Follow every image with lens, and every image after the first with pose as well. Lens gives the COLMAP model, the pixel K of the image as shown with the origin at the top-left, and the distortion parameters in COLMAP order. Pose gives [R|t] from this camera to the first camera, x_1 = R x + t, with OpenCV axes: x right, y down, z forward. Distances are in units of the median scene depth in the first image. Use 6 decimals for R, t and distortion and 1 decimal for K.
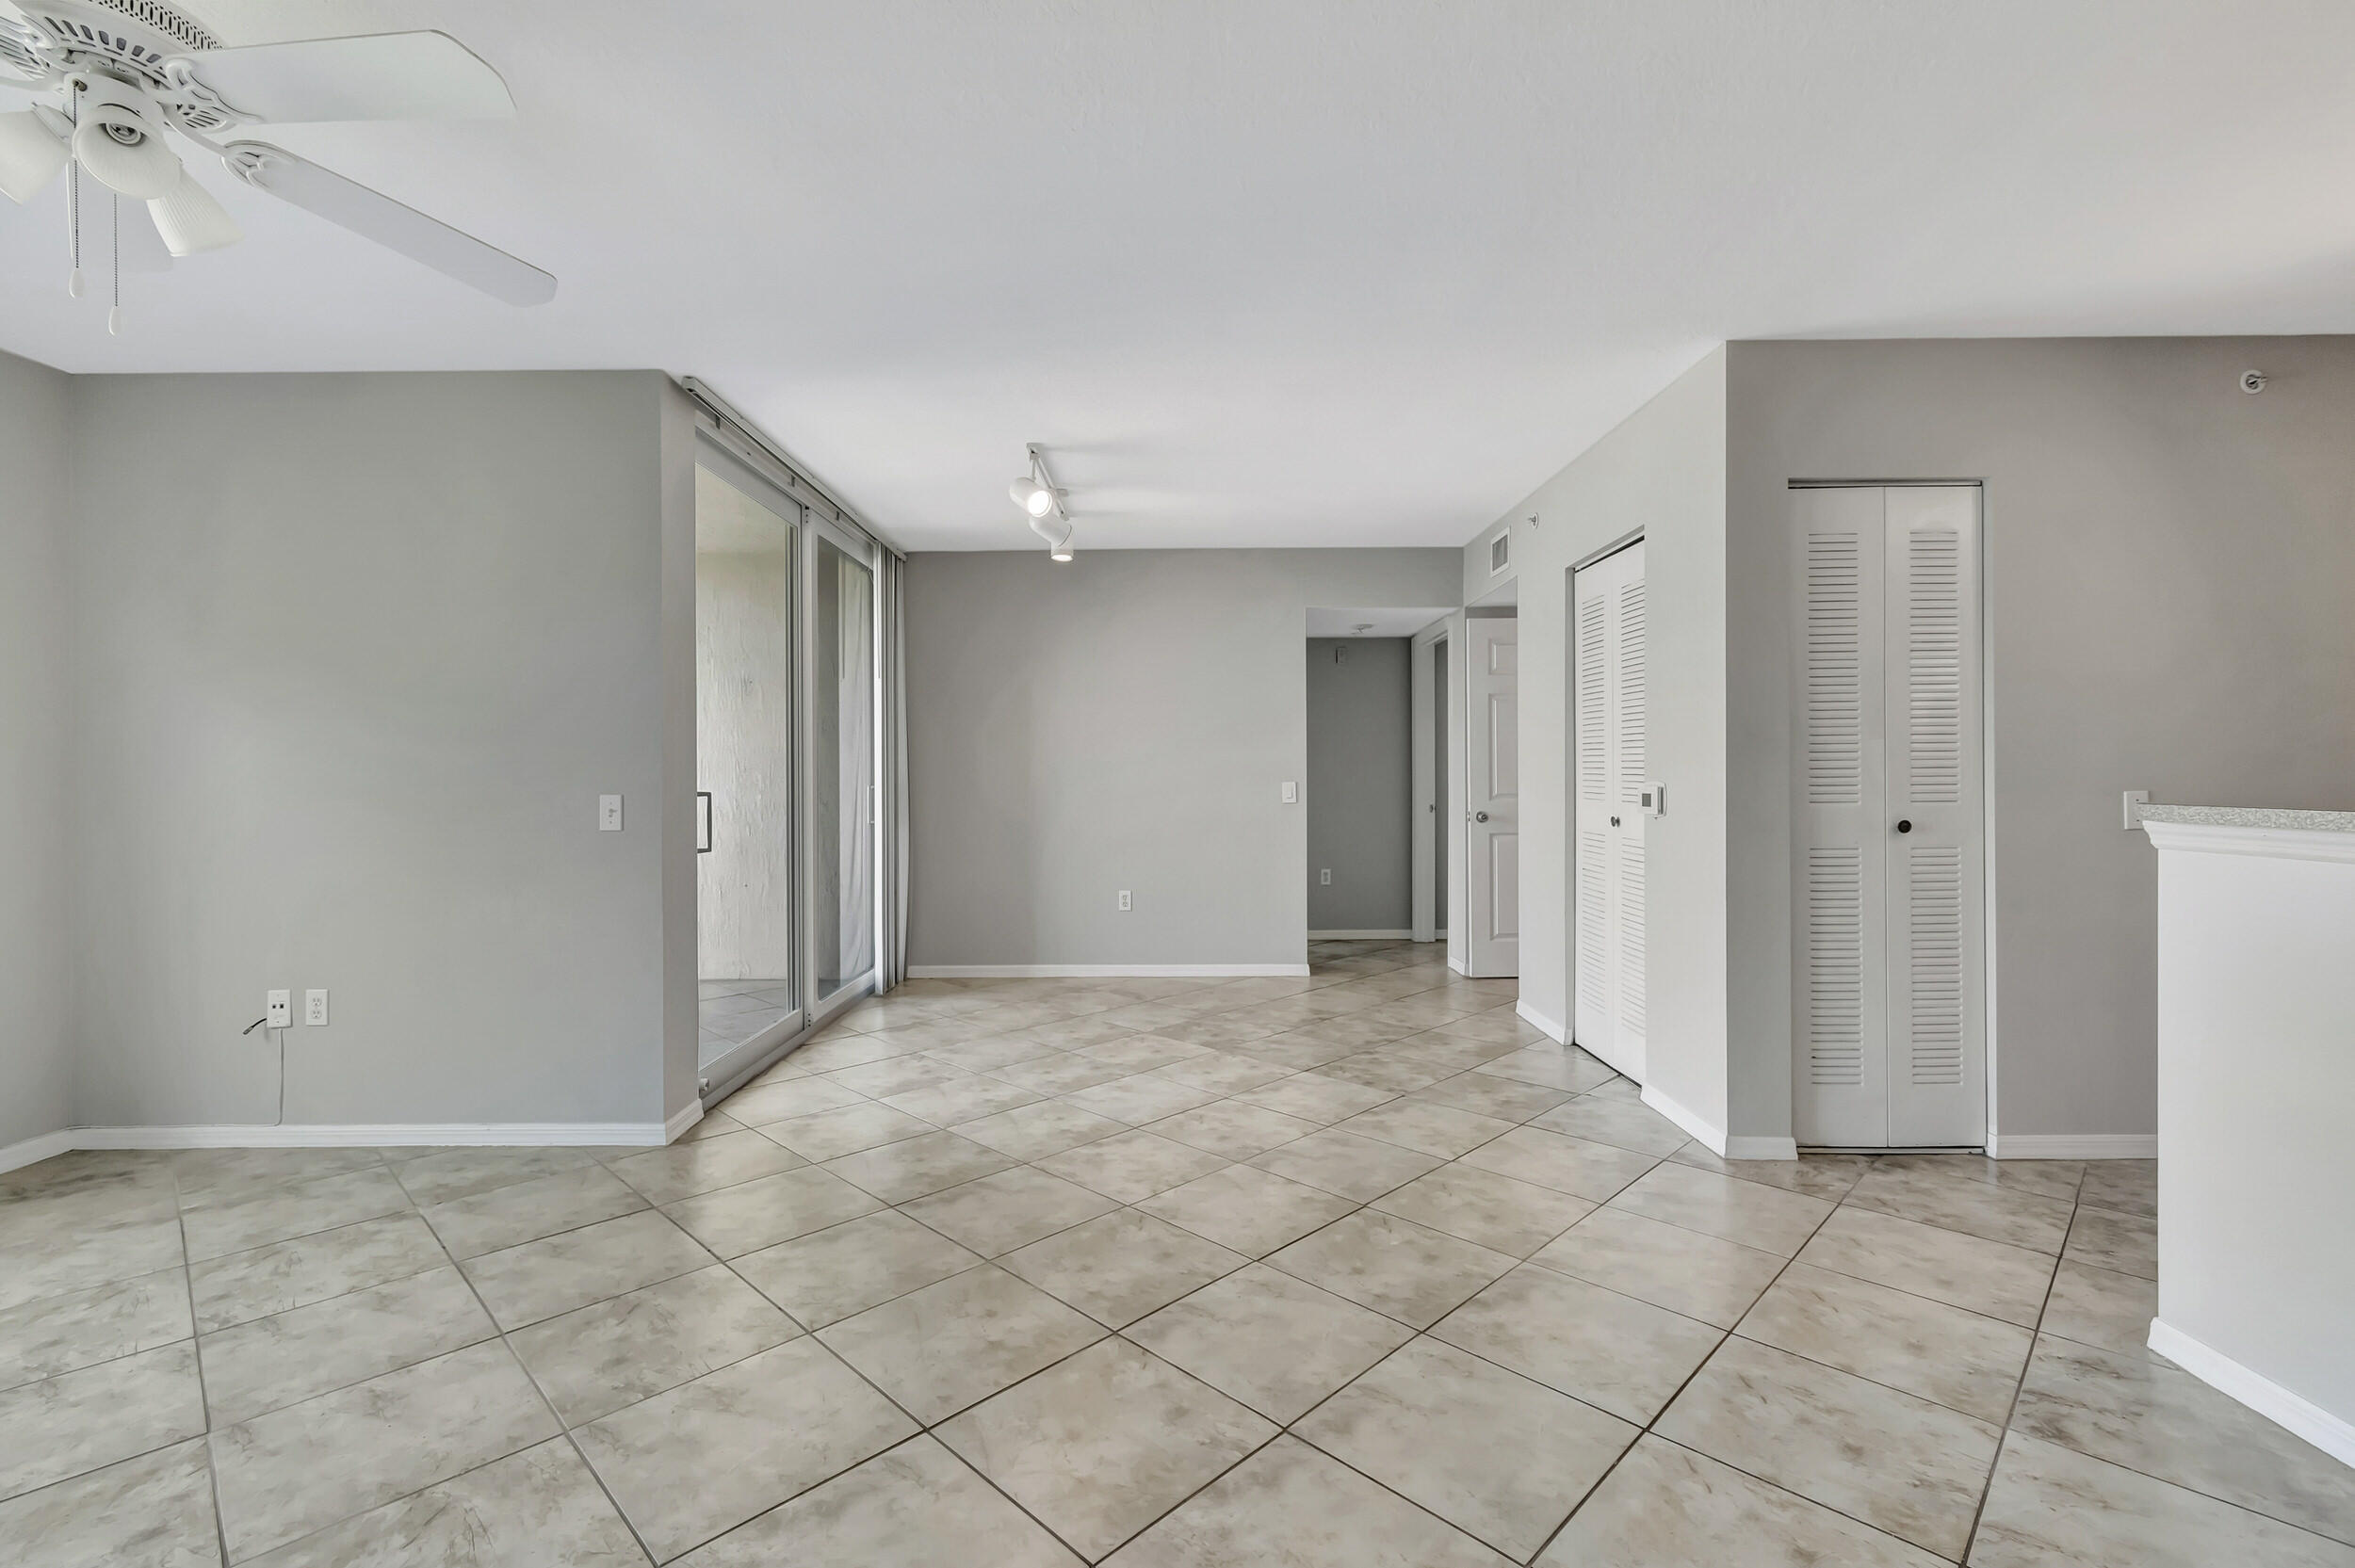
lens RADIAL K [[1045.5, 0, 1170.3], [0, 1045.5, 781.2], [0, 0, 1]] dist [0.000043, 0.000155]
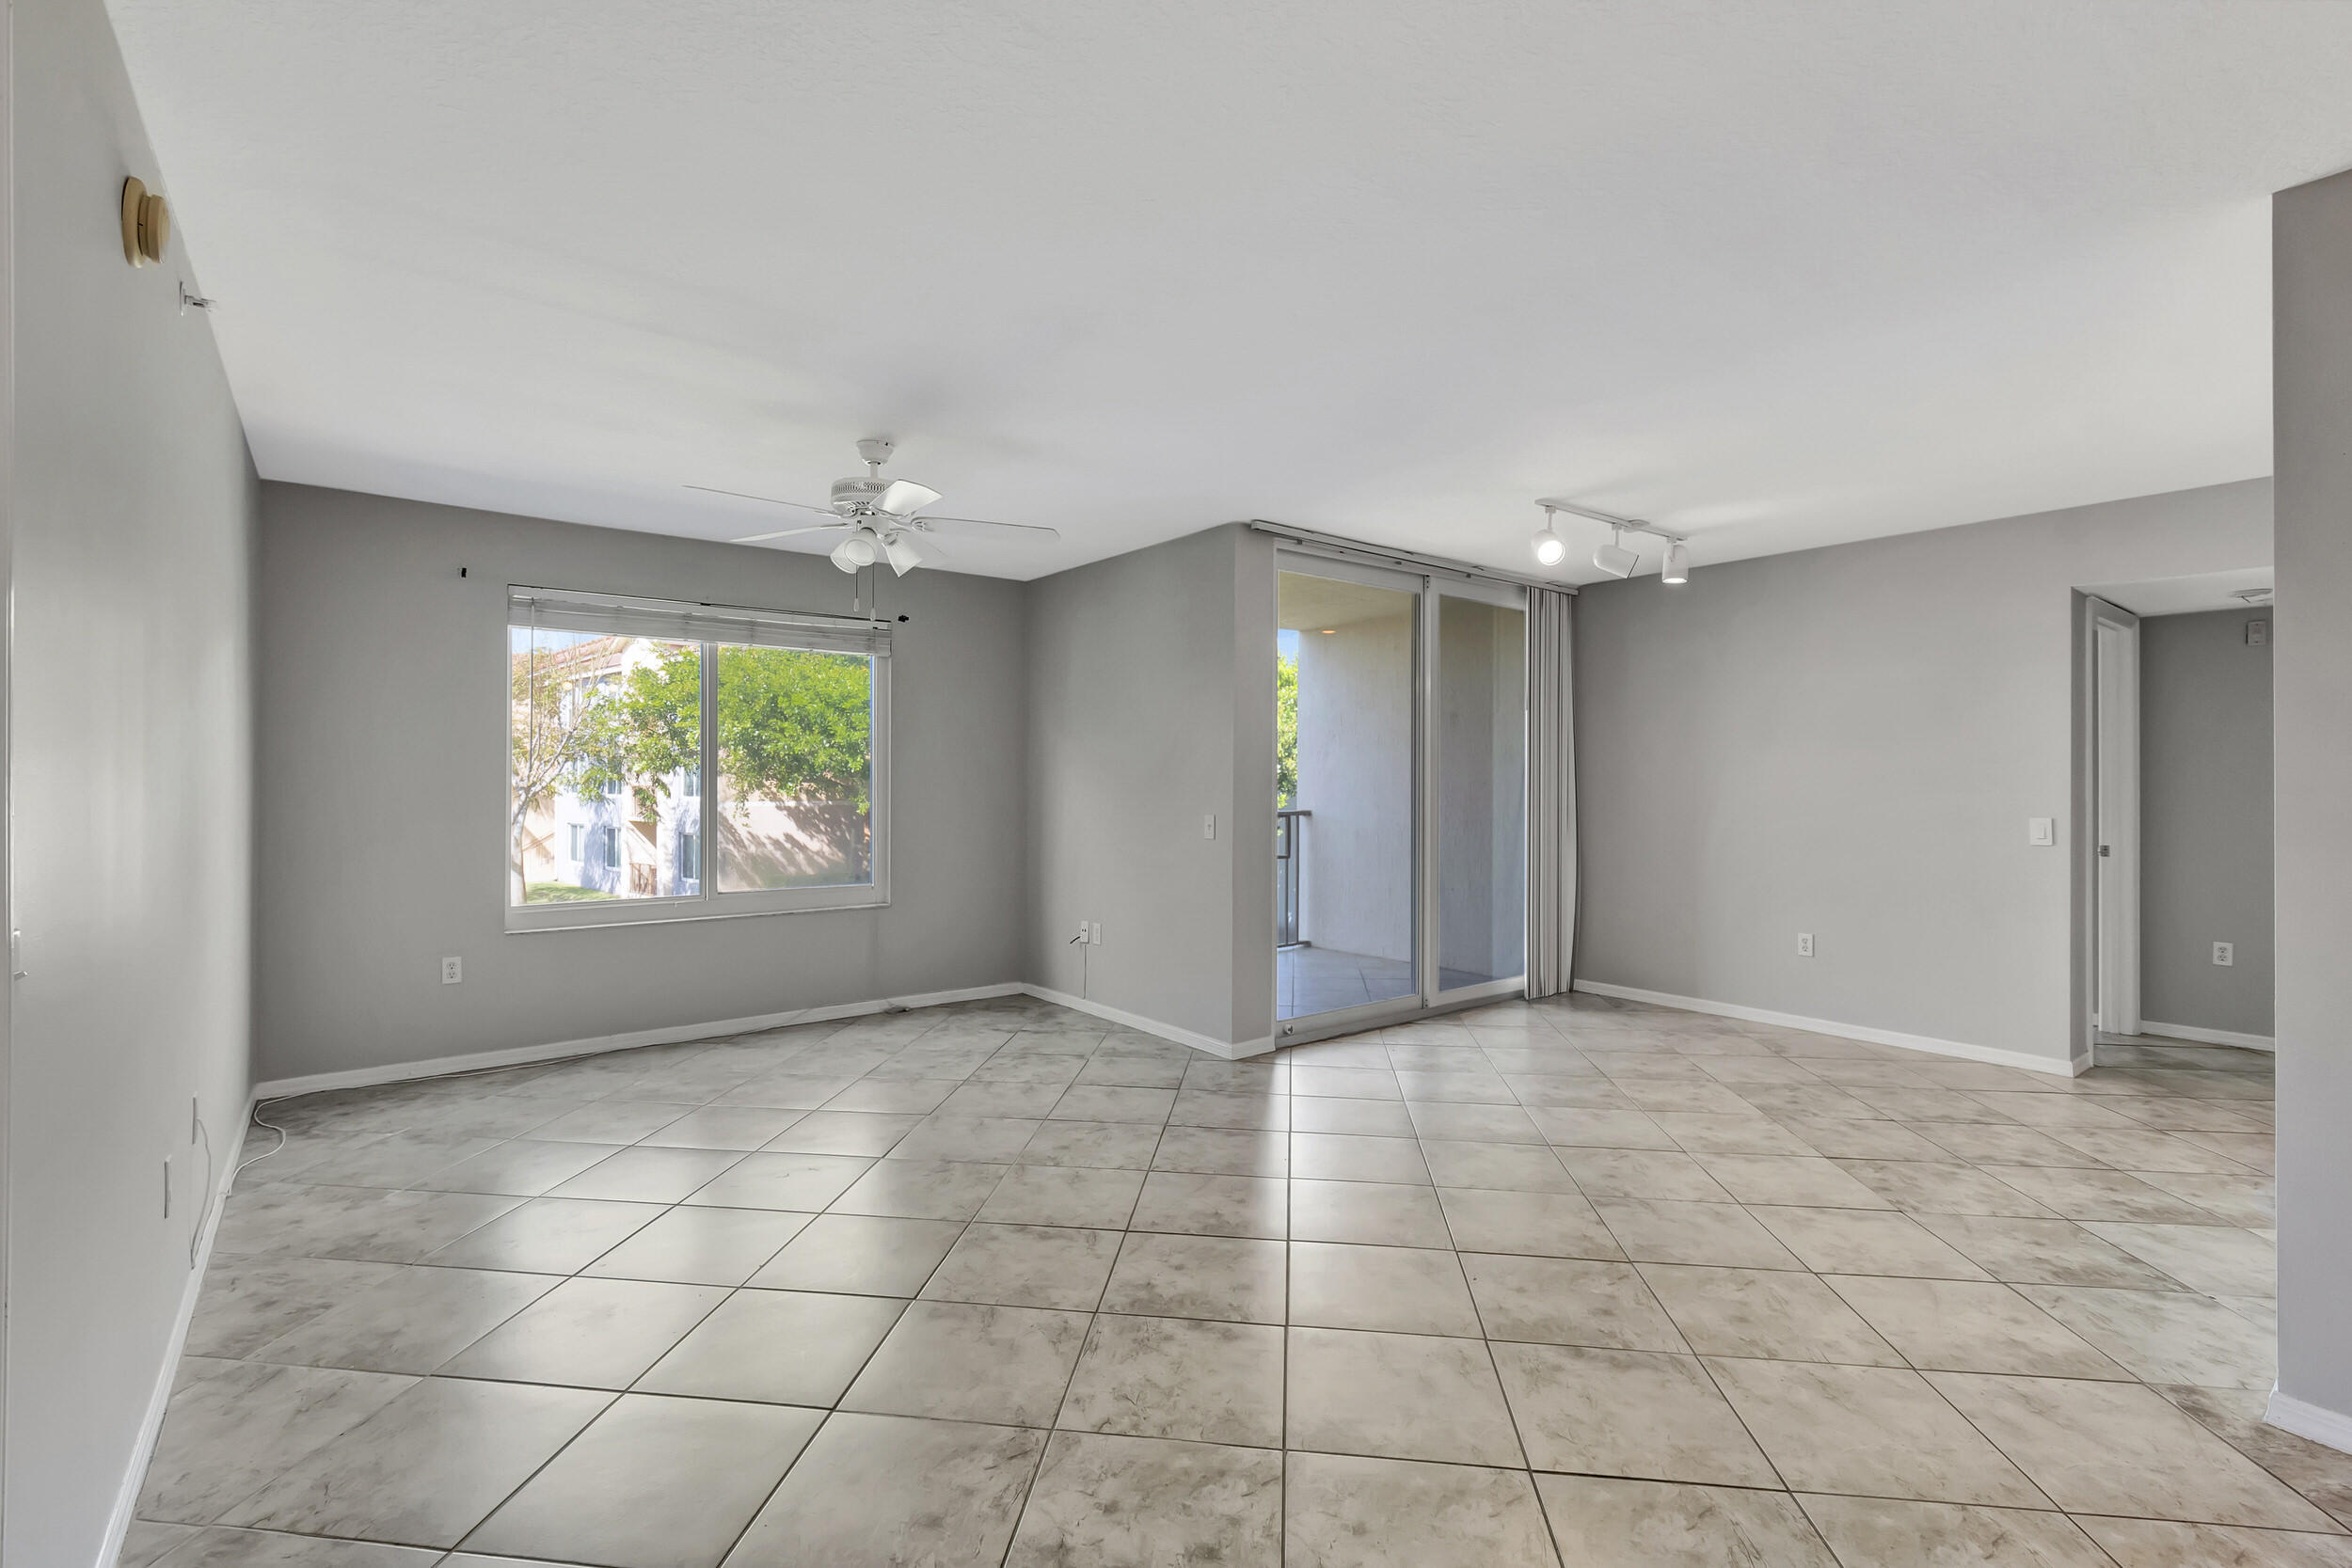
lens RADIAL K [[1052.0, 0, 1155.1], [0, 1052.0, 776.5], [0, 0, 1]] dist [-0.001006, -0.001026]
pose [[0.608454, 0.006195, -0.793565, 0.572398], [-0.011065, 0.999939, -0.000678, -0.037919], [0.793512, 0.009193, 0.608485, 0.029580]]
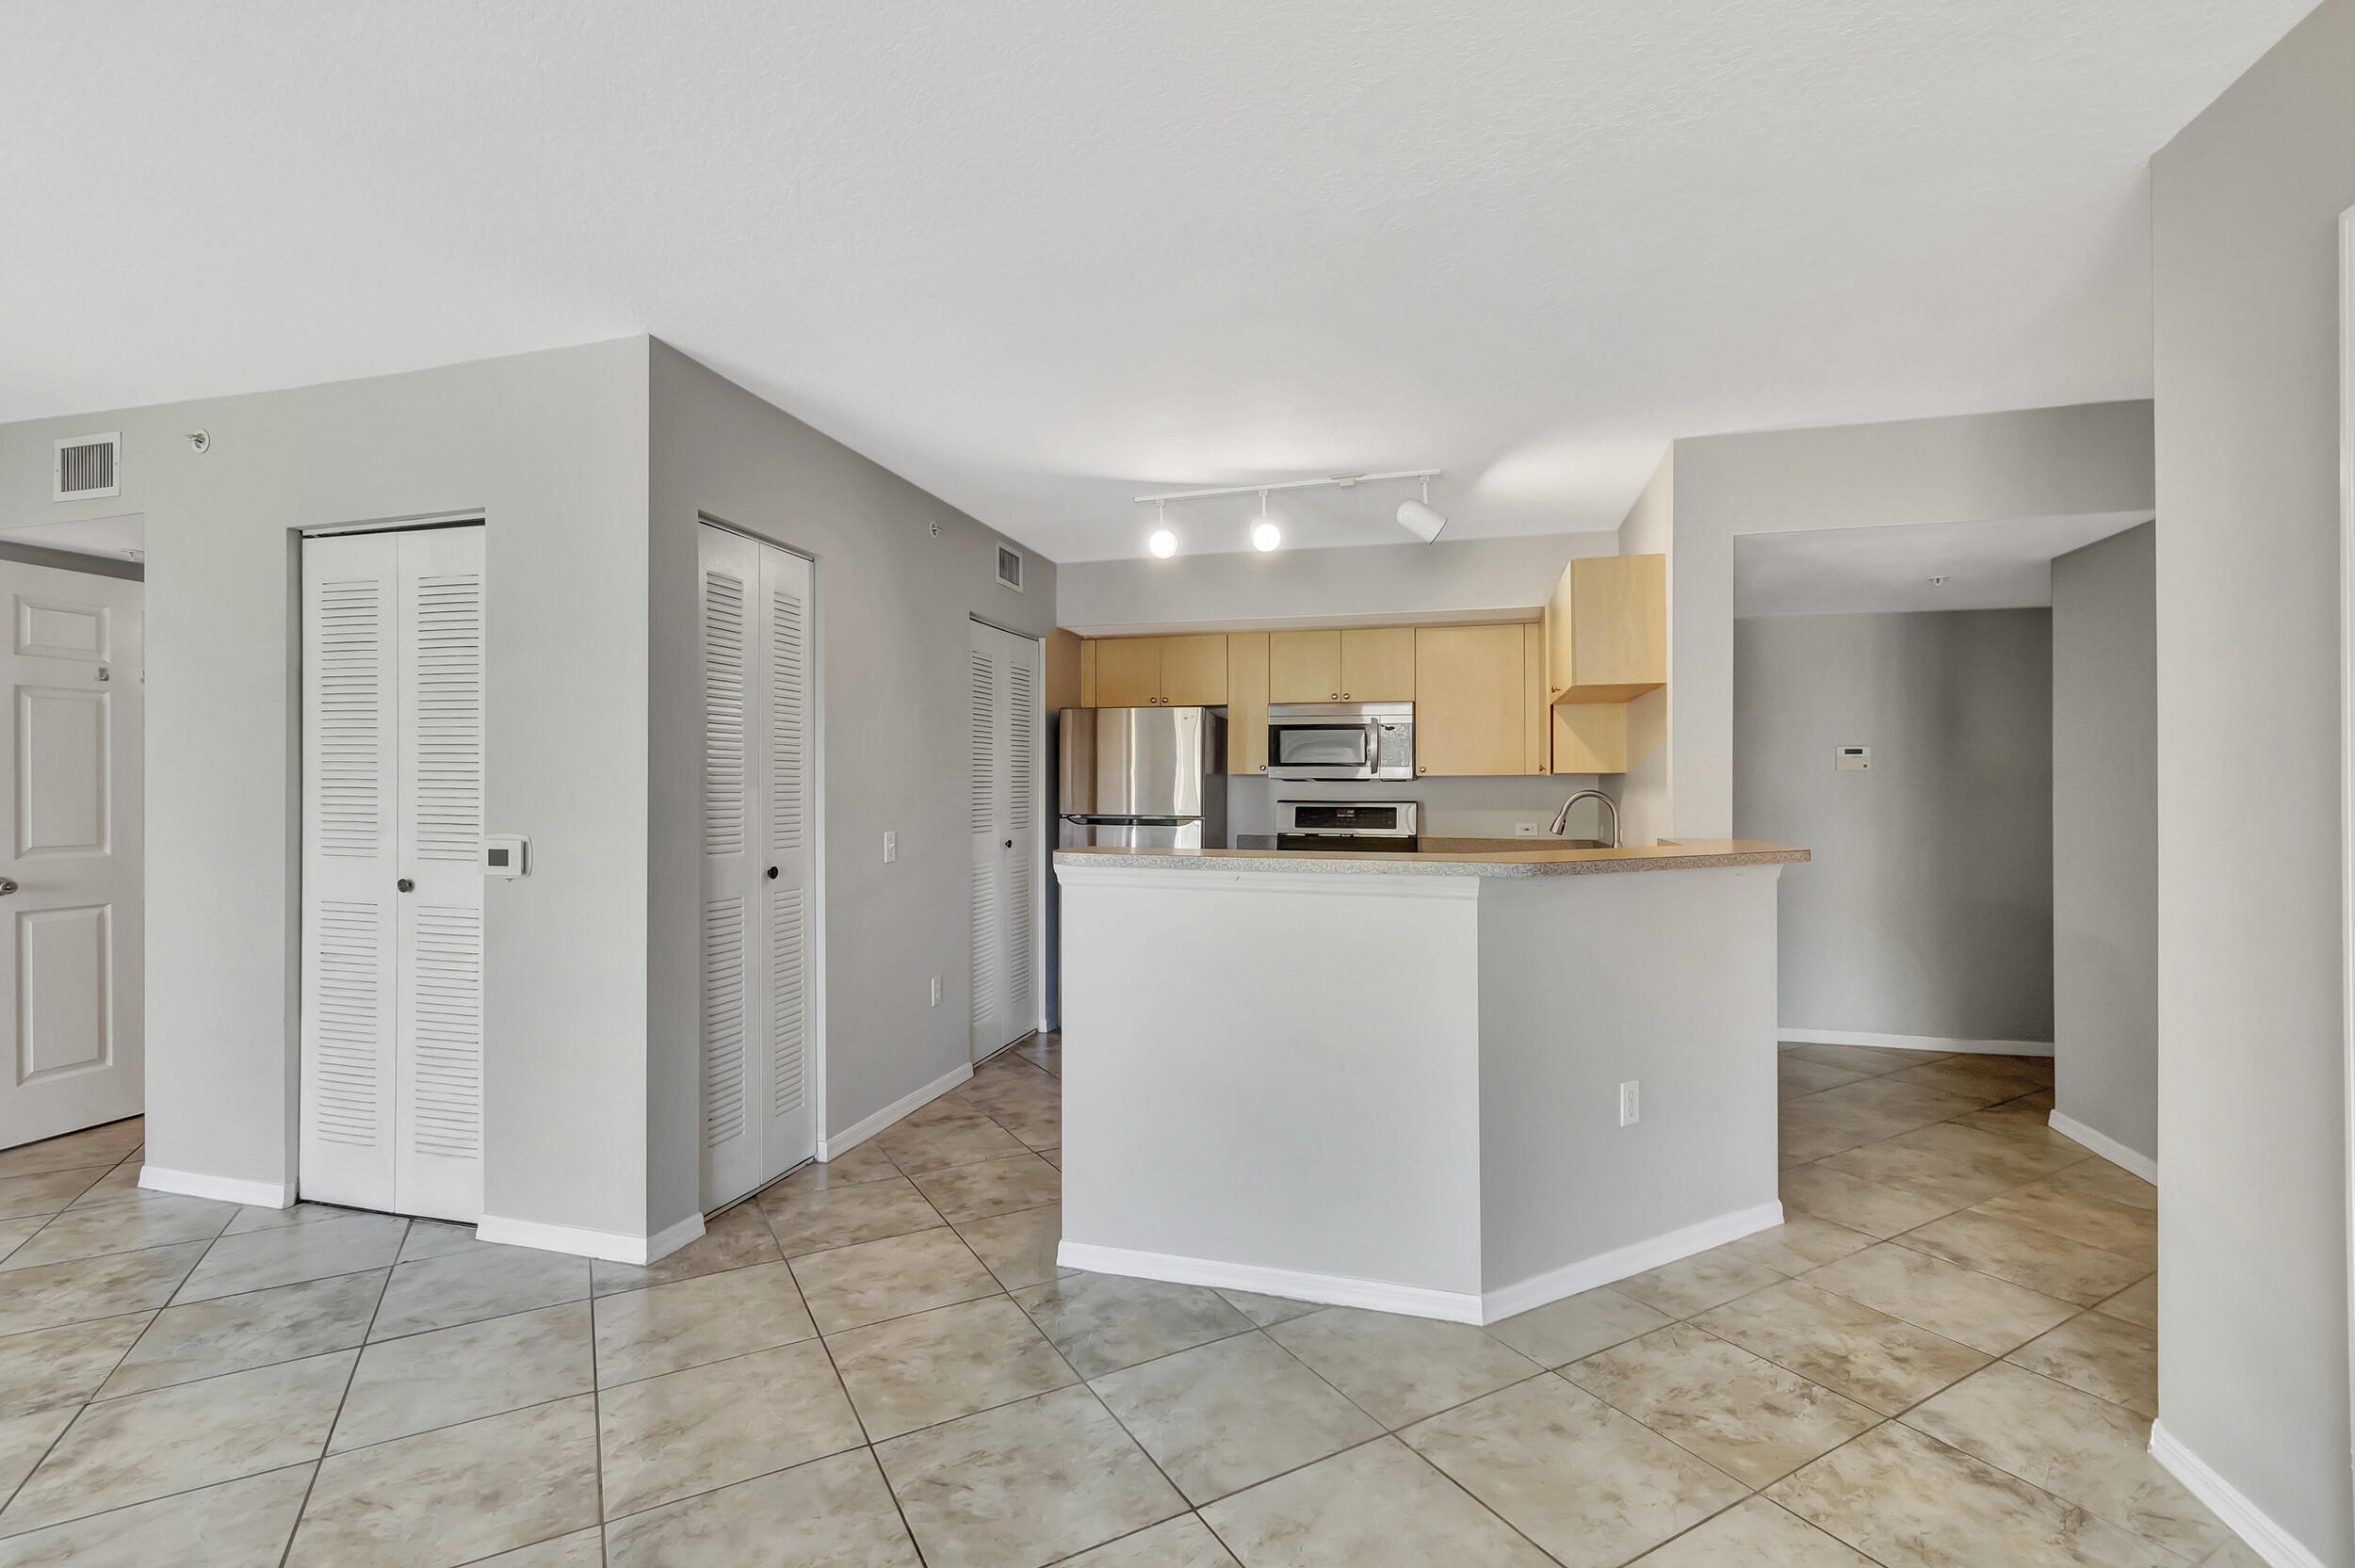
lens RADIAL K [[1051.4, 0, 1154.1], [0, 1051.4, 793.8], [0, 0, 1]] dist [0.002803, 0.000502]
pose [[0.273658, 0.002621, 0.961823, -0.185358], [0.001378, 0.999994, -0.003117, -0.028553], [-0.961826, 0.002178, 0.273653, 0.318444]]
